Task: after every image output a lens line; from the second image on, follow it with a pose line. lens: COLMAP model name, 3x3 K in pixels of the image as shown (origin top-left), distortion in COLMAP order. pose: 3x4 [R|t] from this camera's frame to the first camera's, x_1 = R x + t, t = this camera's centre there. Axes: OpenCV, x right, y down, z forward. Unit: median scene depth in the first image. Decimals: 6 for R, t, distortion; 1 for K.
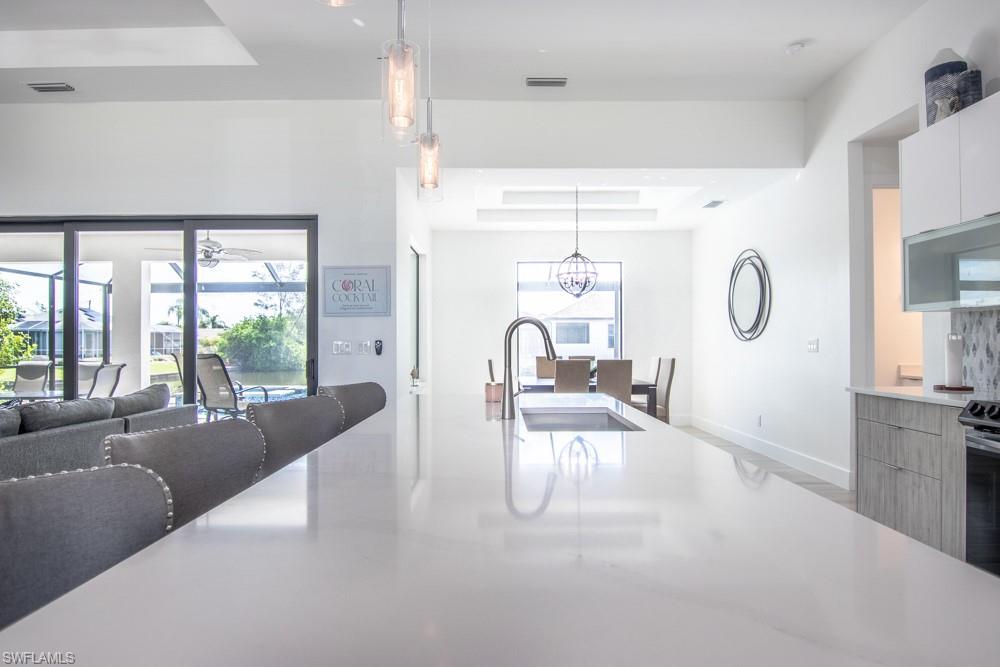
lens RADIAL K [[577.2, 0, 498.9], [0, 577.2, 337.2], [0, 0, 1]] dist [0.000594, -0.015736]
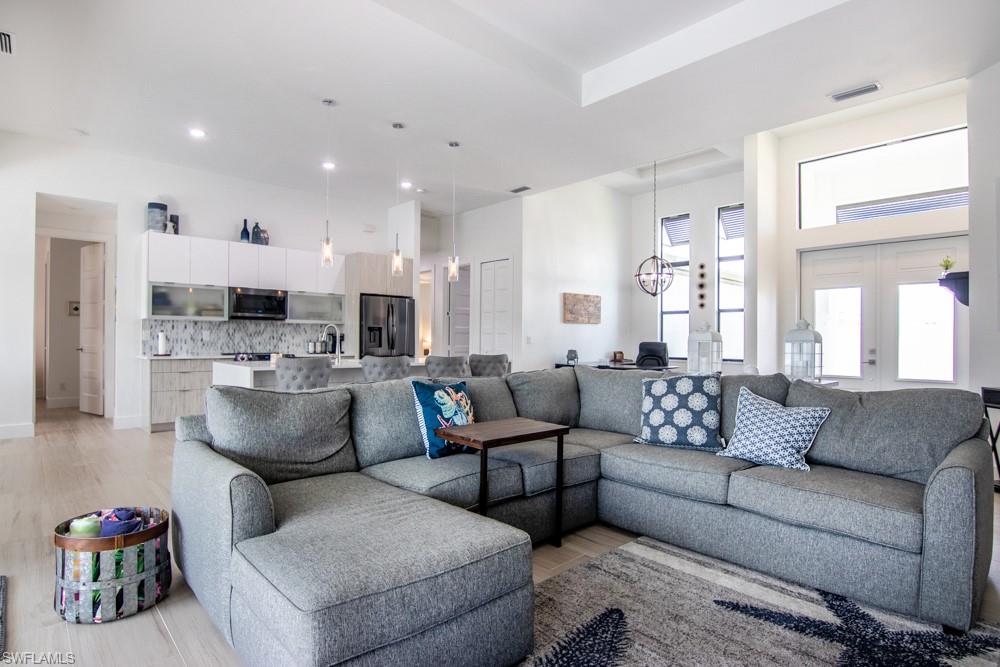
lens RADIAL K [[519.2, 0, 495.7], [0, 519.2, 337.8], [0, 0, 1]] dist [0.001920, -0.000122]
pose [[-0.665901, 0.000792, 0.746040, -0.948987], [-0.011853, 0.999862, -0.011640, 0.019465], [-0.745946, -0.016594, -0.665800, 0.851704]]
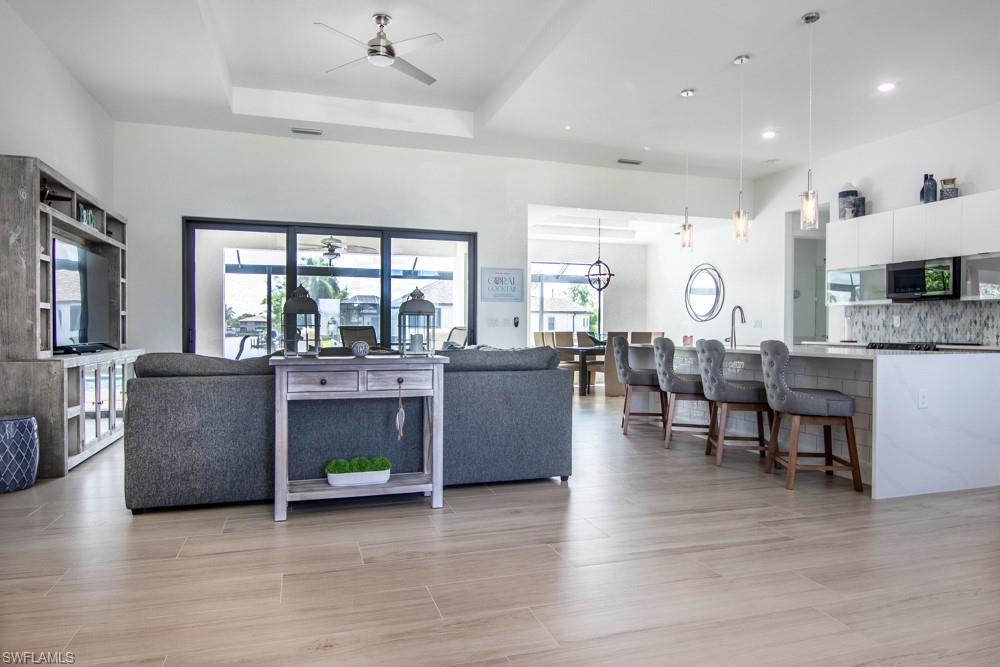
lens RADIAL K [[602.9, 0, 478.0], [0, 602.9, 332.0], [0, 0, 1]] dist [0.003818, -0.020529]
pose [[0.961343, 0.006952, 0.275267, -0.732924], [-0.011024, 0.999851, 0.013250, 0.023741], [-0.275134, -0.015772, 0.961276, -0.496914]]
